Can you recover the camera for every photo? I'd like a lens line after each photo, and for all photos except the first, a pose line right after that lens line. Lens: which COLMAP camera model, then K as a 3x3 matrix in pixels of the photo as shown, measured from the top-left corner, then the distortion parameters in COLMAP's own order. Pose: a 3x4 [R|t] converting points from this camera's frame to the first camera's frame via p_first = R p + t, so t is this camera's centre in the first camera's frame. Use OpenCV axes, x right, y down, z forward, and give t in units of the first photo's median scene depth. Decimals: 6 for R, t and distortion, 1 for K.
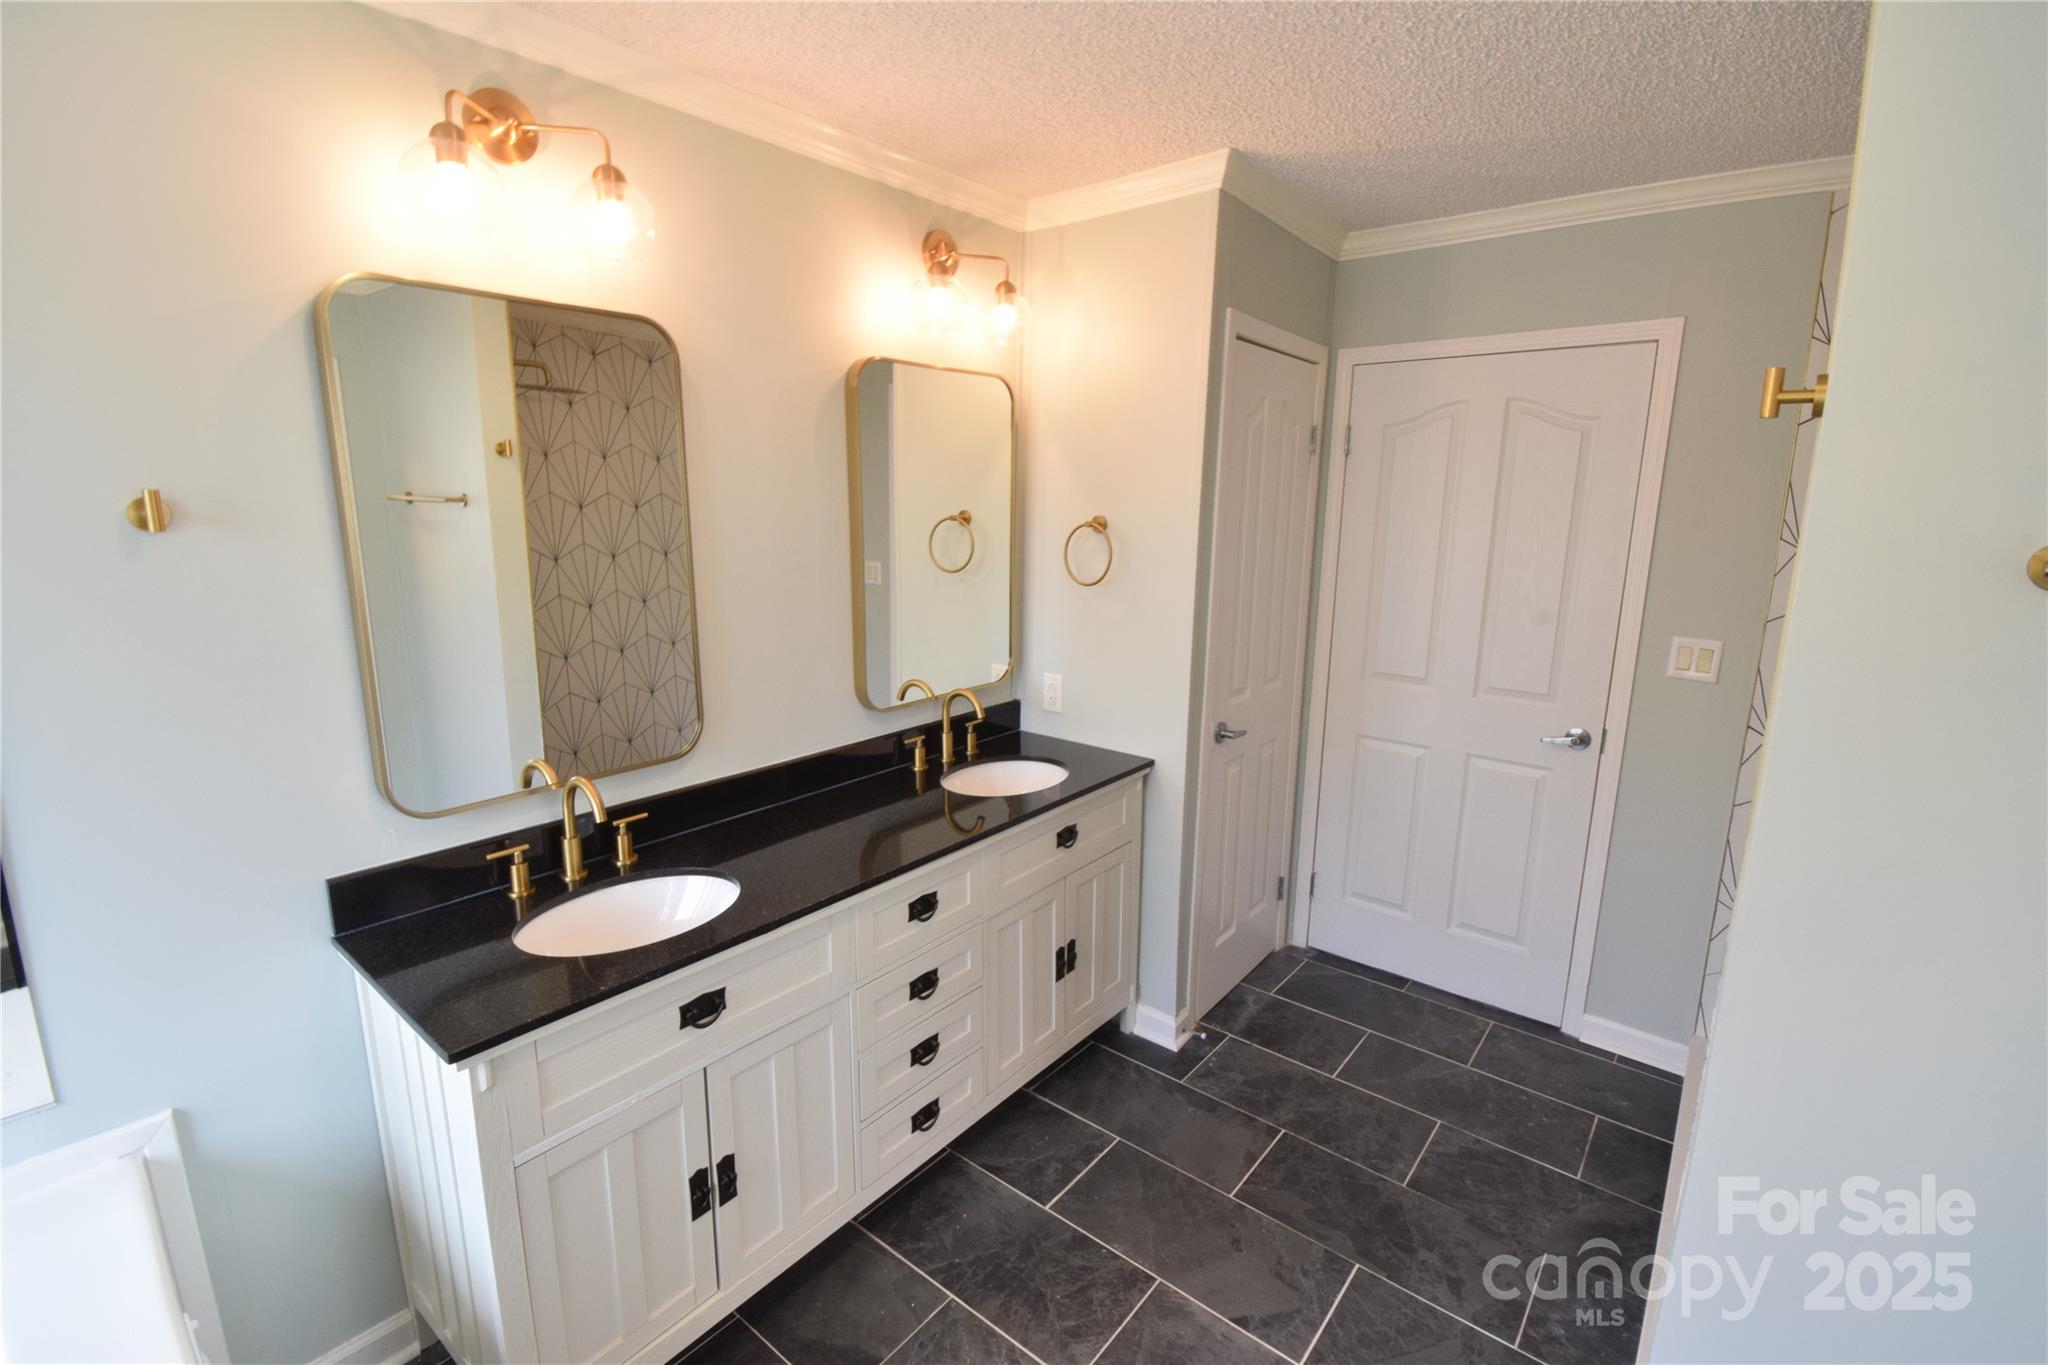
lens RADIAL K [[897.8, 0, 1024.0], [0, 897.8, 682.5], [0, 0, 1]] dist [0.023653, -0.030112]
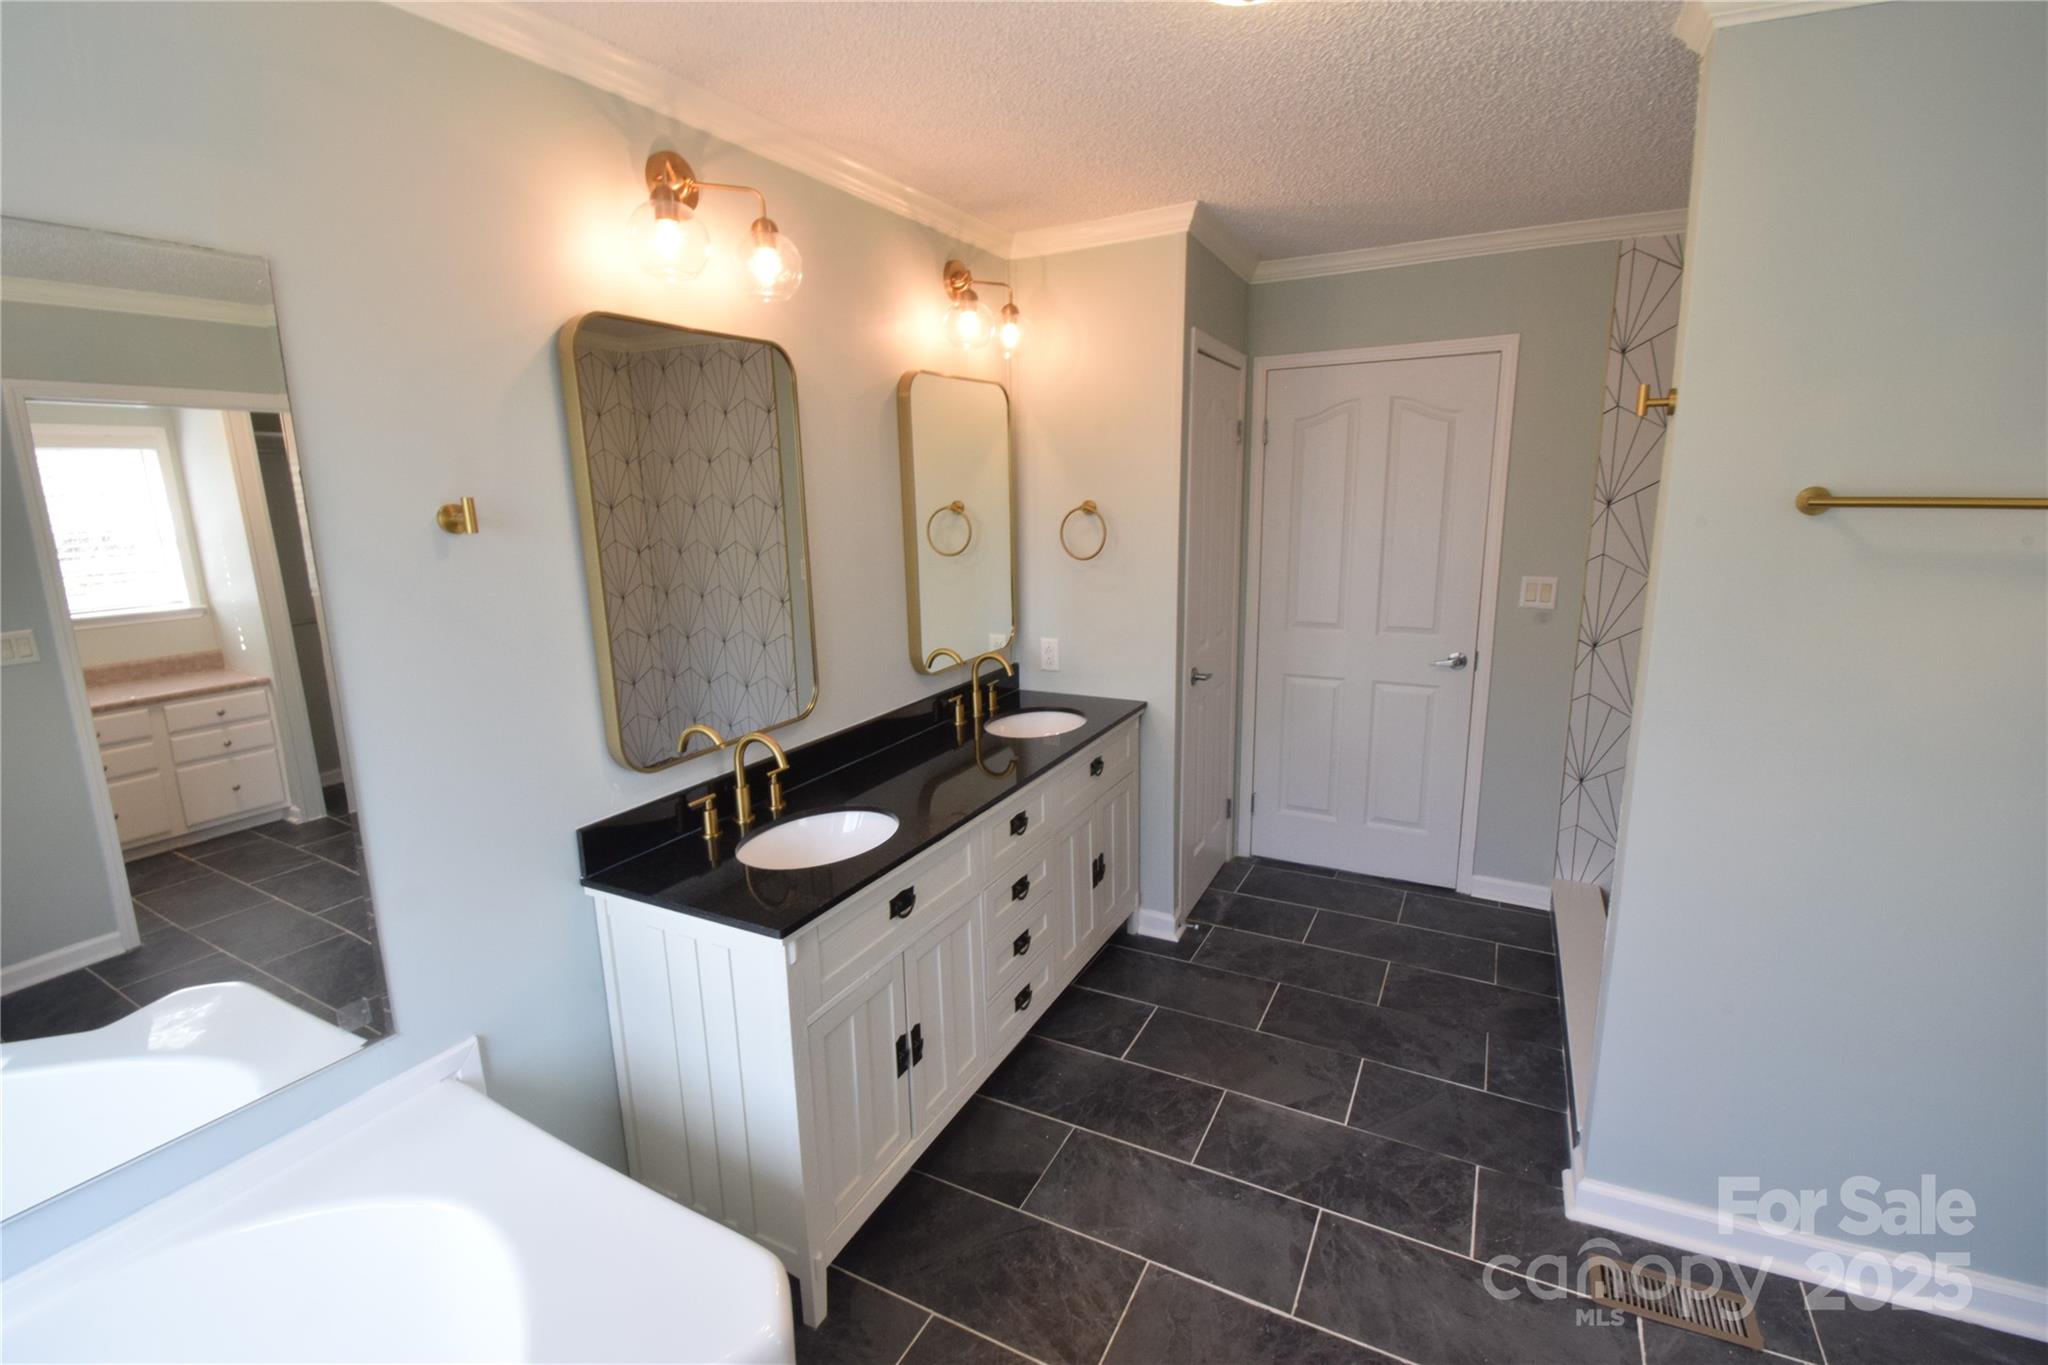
lens RADIAL K [[897.8, 0, 1024.0], [0, 897.8, 682.5], [0, 0, 1]] dist [0.023653, -0.030112]
pose [[0.979666, -0.072791, 0.186967, -0.259097], [0.071272, 0.997346, 0.014844, 0.033223], [-0.187551, -0.001217, 0.982254, -0.163492]]
